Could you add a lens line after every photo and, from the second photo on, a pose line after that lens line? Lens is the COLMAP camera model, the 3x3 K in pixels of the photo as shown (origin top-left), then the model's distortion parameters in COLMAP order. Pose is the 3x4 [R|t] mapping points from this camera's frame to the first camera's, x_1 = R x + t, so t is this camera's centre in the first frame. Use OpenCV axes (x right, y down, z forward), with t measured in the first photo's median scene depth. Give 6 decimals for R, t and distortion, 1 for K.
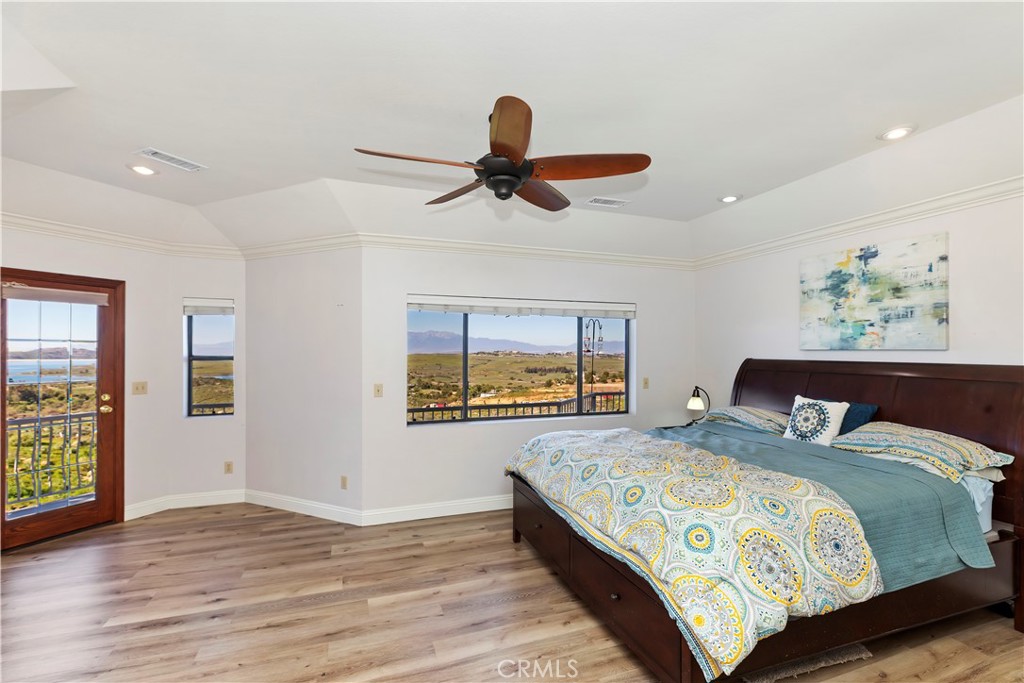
lens RADIAL K [[469.8, 0, 509.7], [0, 469.8, 348.1], [0, 0, 1]] dist [0.026340, 0.000155]
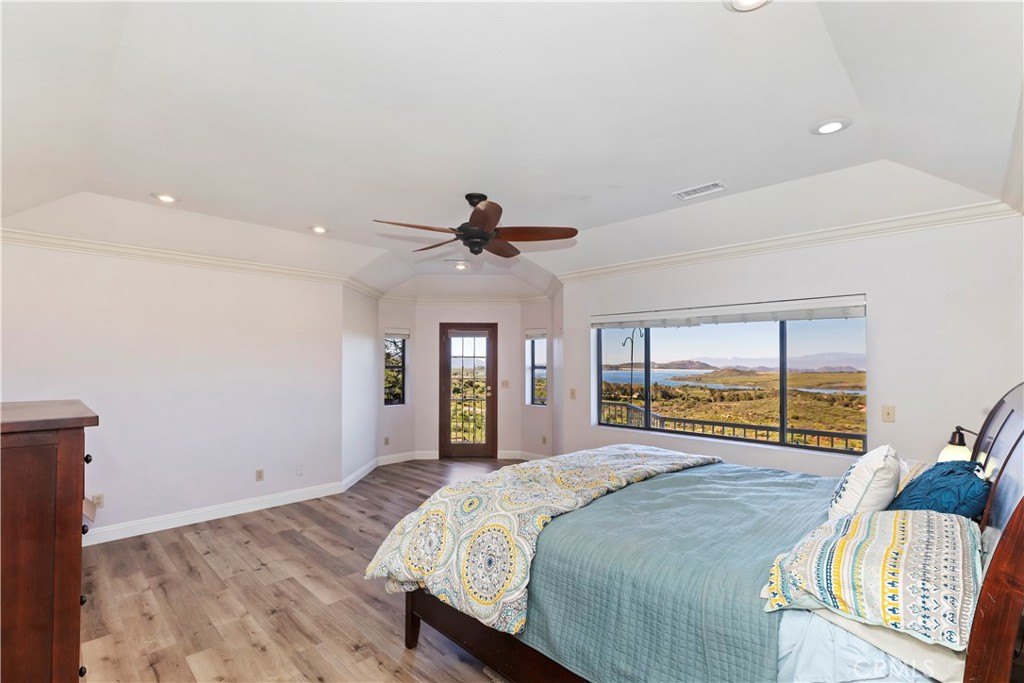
lens RADIAL K [[469.8, 0, 509.7], [0, 469.8, 348.1], [0, 0, 1]] dist [0.026340, 0.000155]
pose [[0.436253, -0.025643, -0.899459, 0.728949], [0.002539, 0.999625, -0.027268, 0.000532], [0.899820, 0.009612, 0.436154, 0.265995]]
